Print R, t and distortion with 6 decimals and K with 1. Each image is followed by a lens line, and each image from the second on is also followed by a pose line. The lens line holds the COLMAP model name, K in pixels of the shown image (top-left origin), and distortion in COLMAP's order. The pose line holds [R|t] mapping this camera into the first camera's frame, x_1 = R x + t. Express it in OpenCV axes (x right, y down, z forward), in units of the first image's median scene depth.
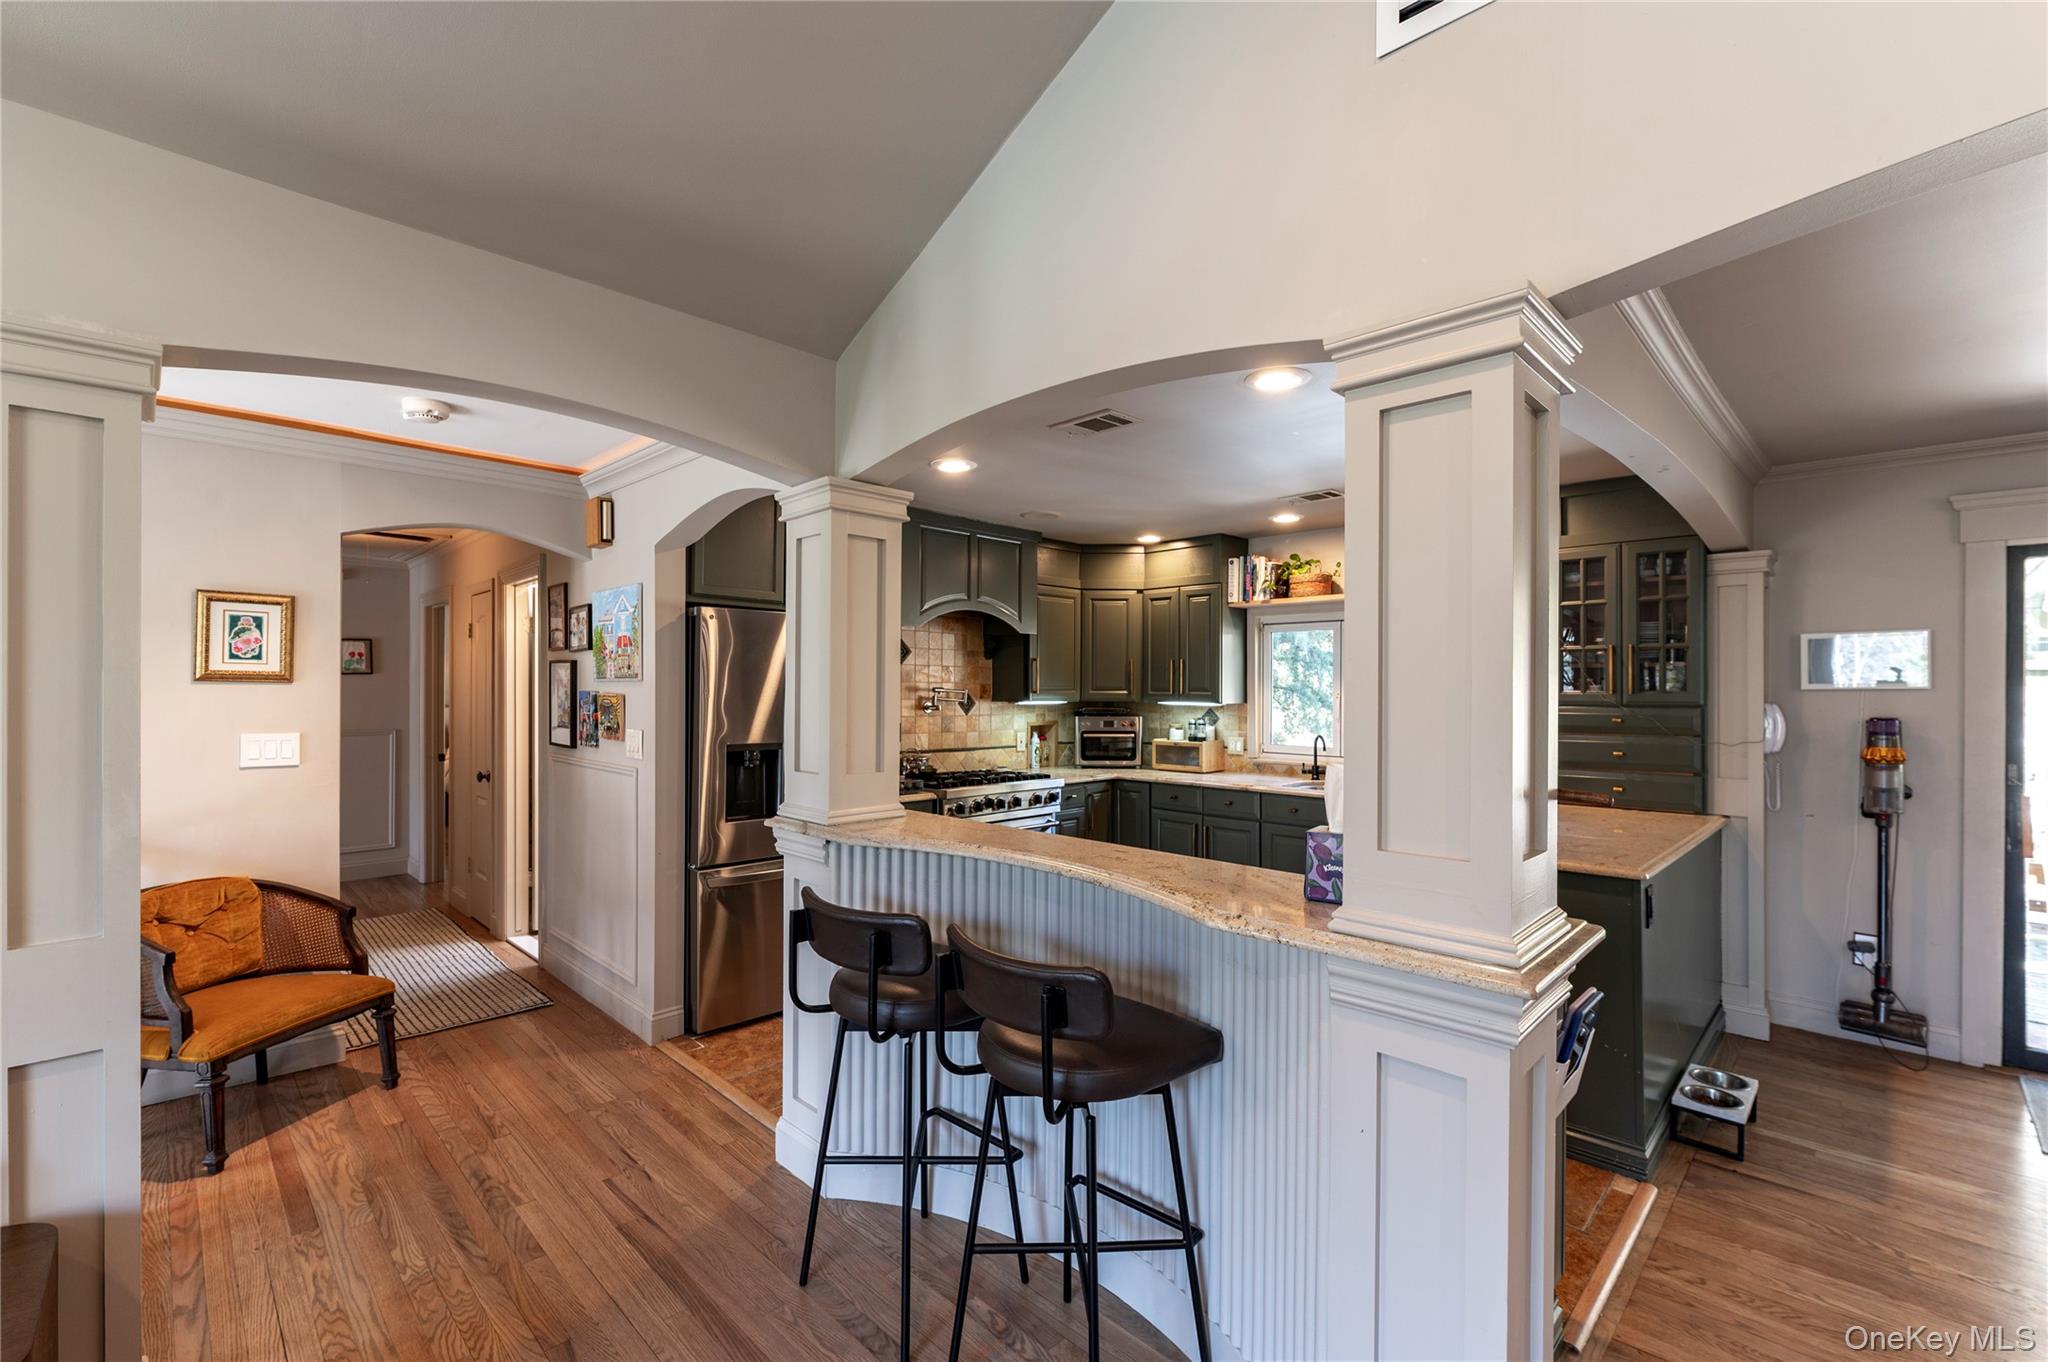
lens RADIAL K [[884.4, 0, 1025.5], [0, 884.4, 690.9], [0, 0, 1]] dist [0.000485, -0.001311]
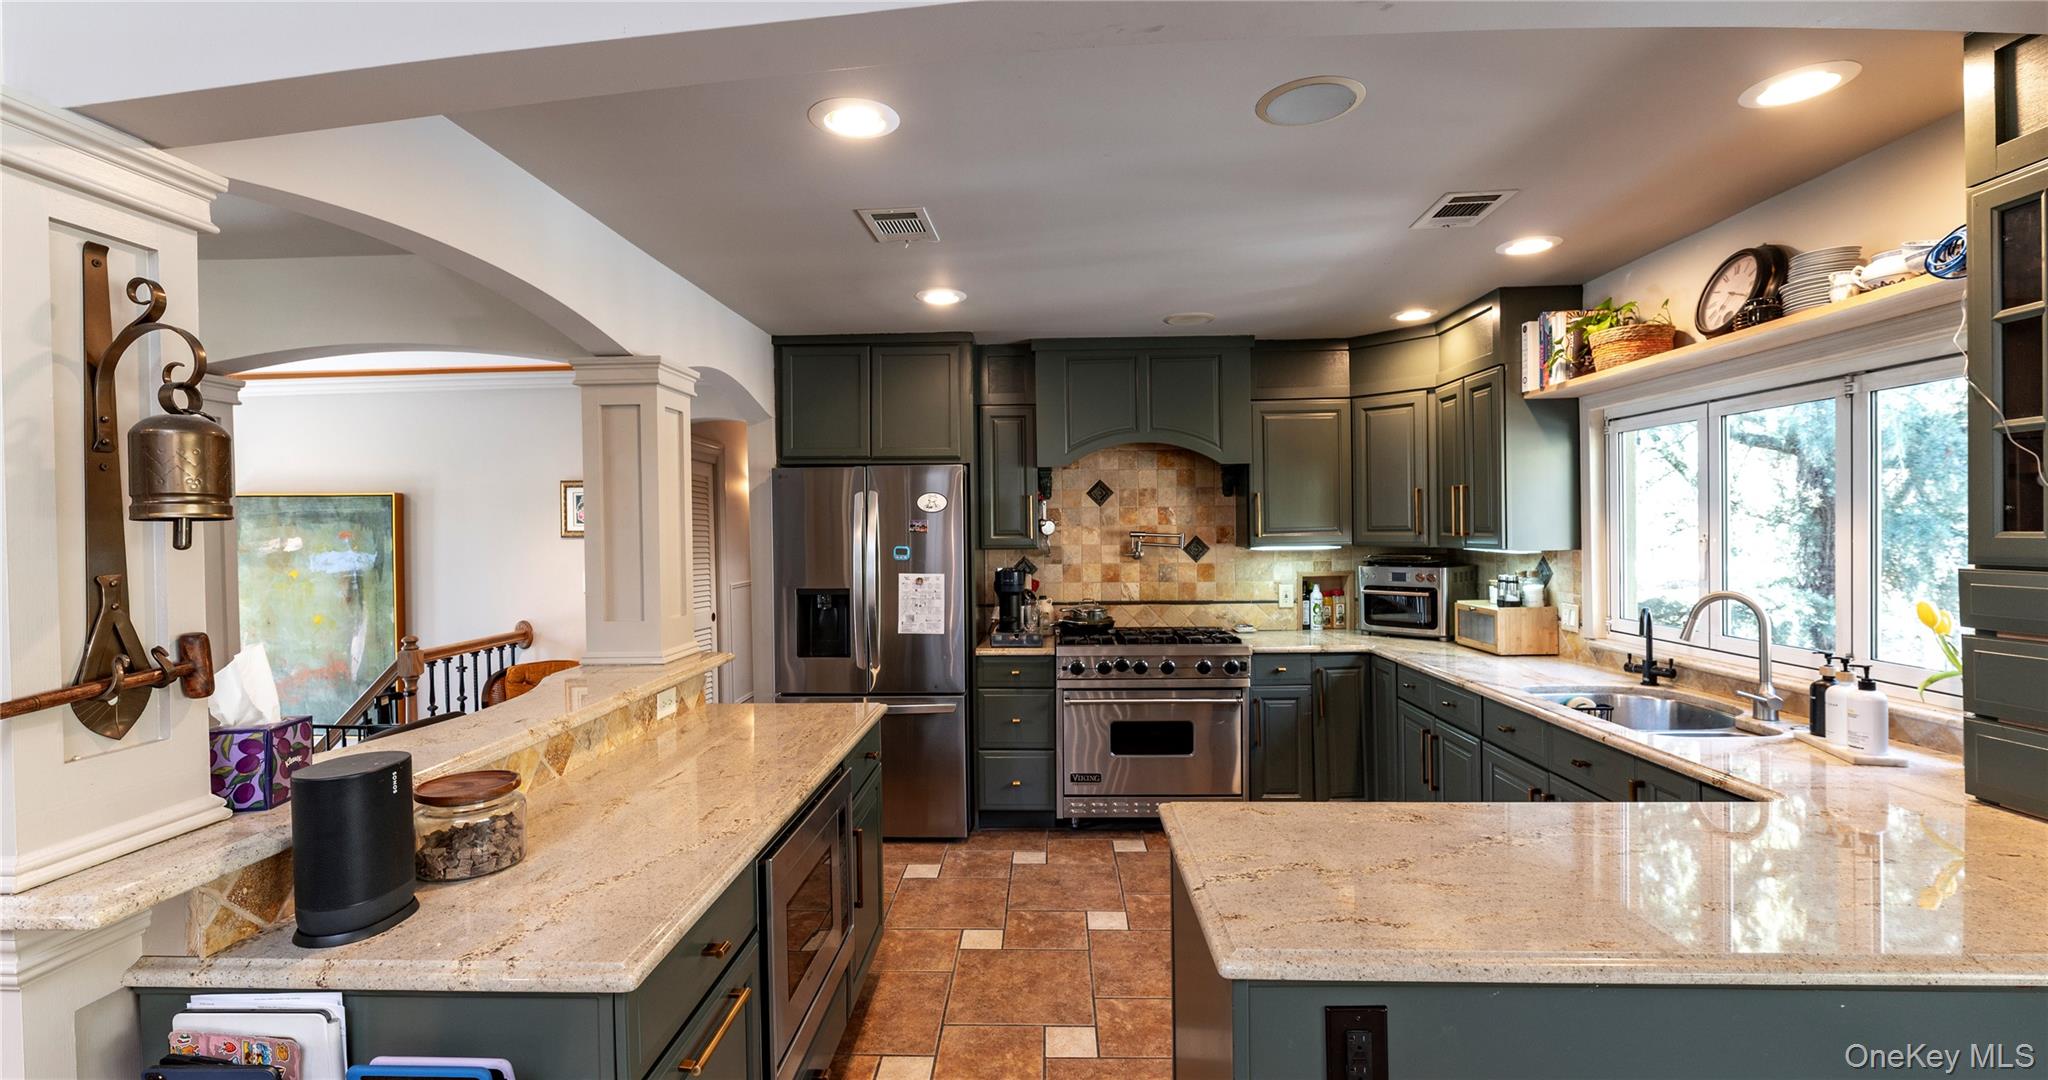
lens RADIAL K [[882.8, 0, 1019.6], [0, 882.8, 540.9], [0, 0, 1]] dist [0.003421, 0.000268]
pose [[0.677190, -0.003080, -0.735802, 0.599167], [0.015272, 0.999835, 0.009870, -0.006263], [0.735650, -0.017921, 0.677125, 0.393903]]
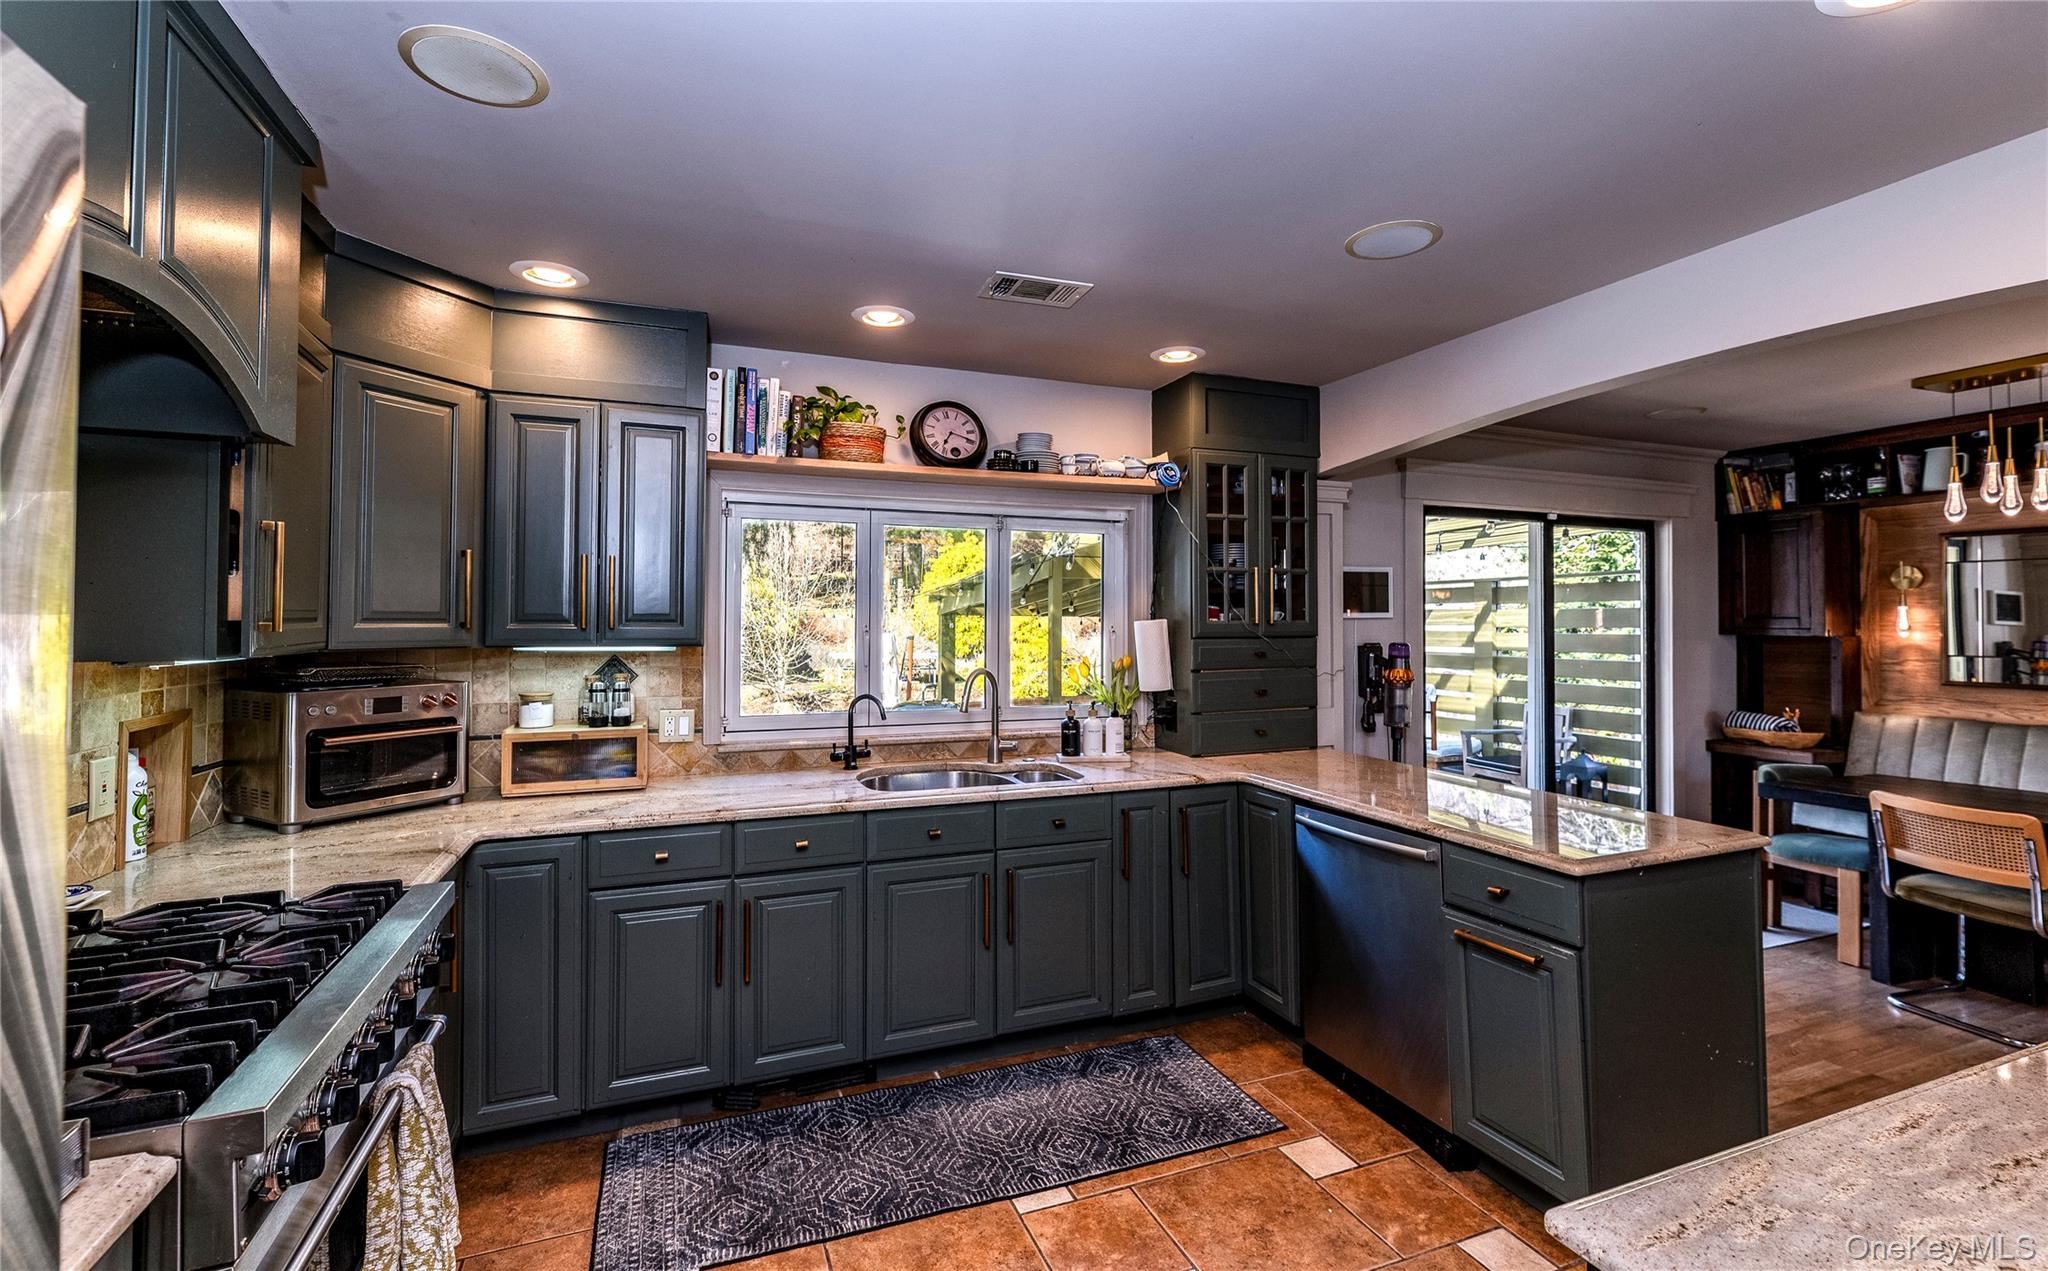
lens RADIAL K [[892.1, 0, 1020.2], [0, 892.1, 604.4], [0, 0, 1]] dist [0.000168, 0.000643]
pose [[0.403505, 0.014378, 0.914865, -0.229492], [0.002540, 0.999855, -0.016834, -0.000980], [-0.914974, 0.009116, 0.403410, 0.821714]]
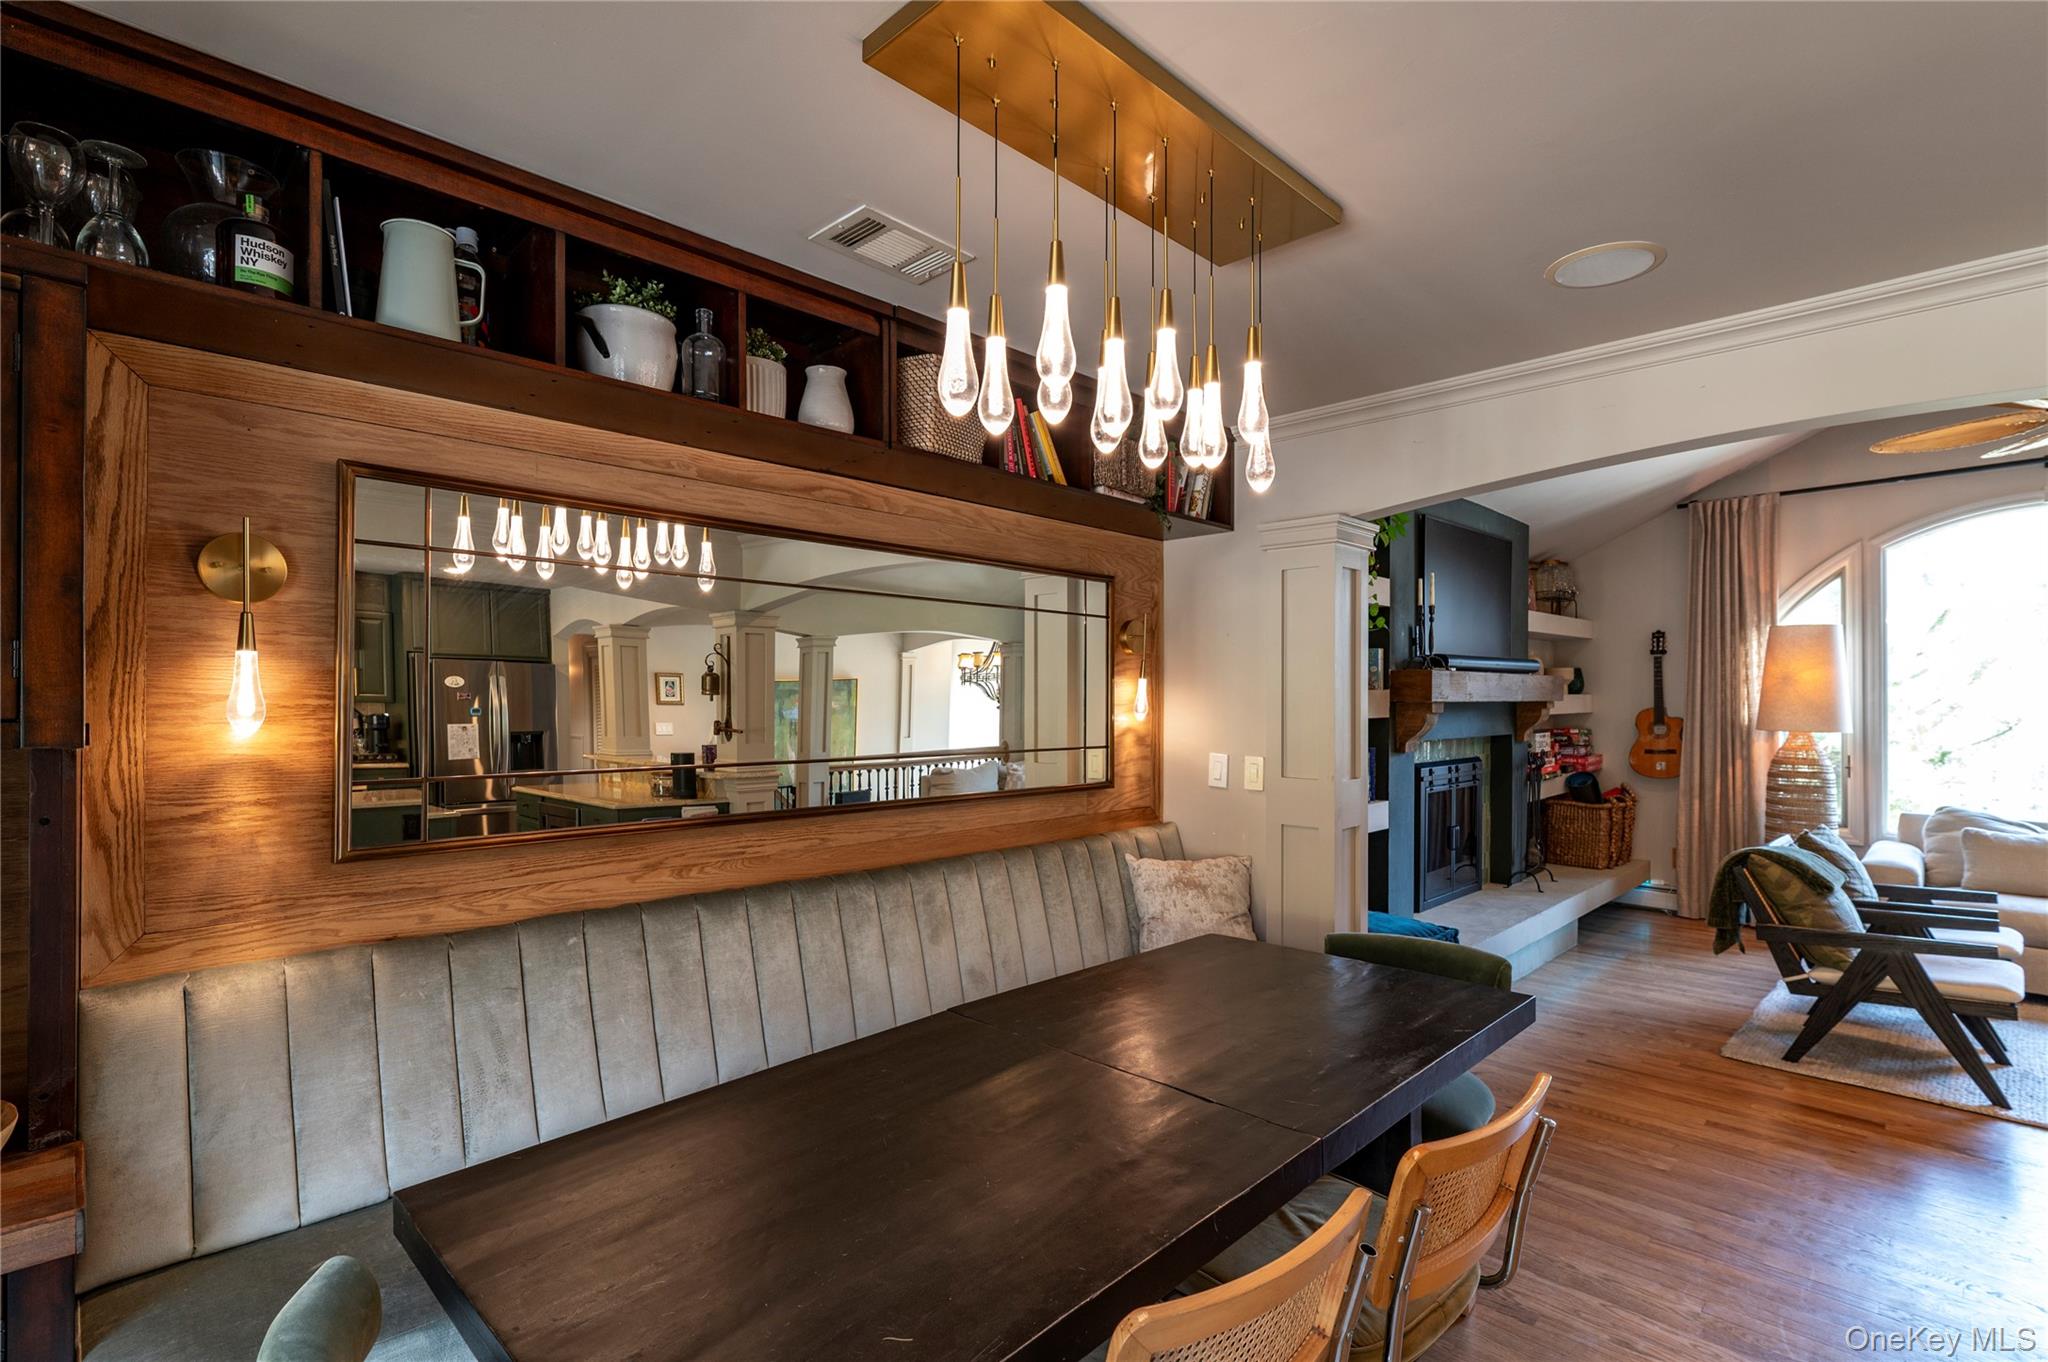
lens RADIAL K [[945.7, 0, 1035.6], [0, 945.7, 694.7], [0, 0, 1]] dist [-0.004285, -0.001288]
pose [[-0.999947, -0.010225, -0.001262, 0.885812], [-0.010231, 0.999936, 0.004896, -0.000589], [0.001212, 0.004909, -0.999987, 0.668317]]
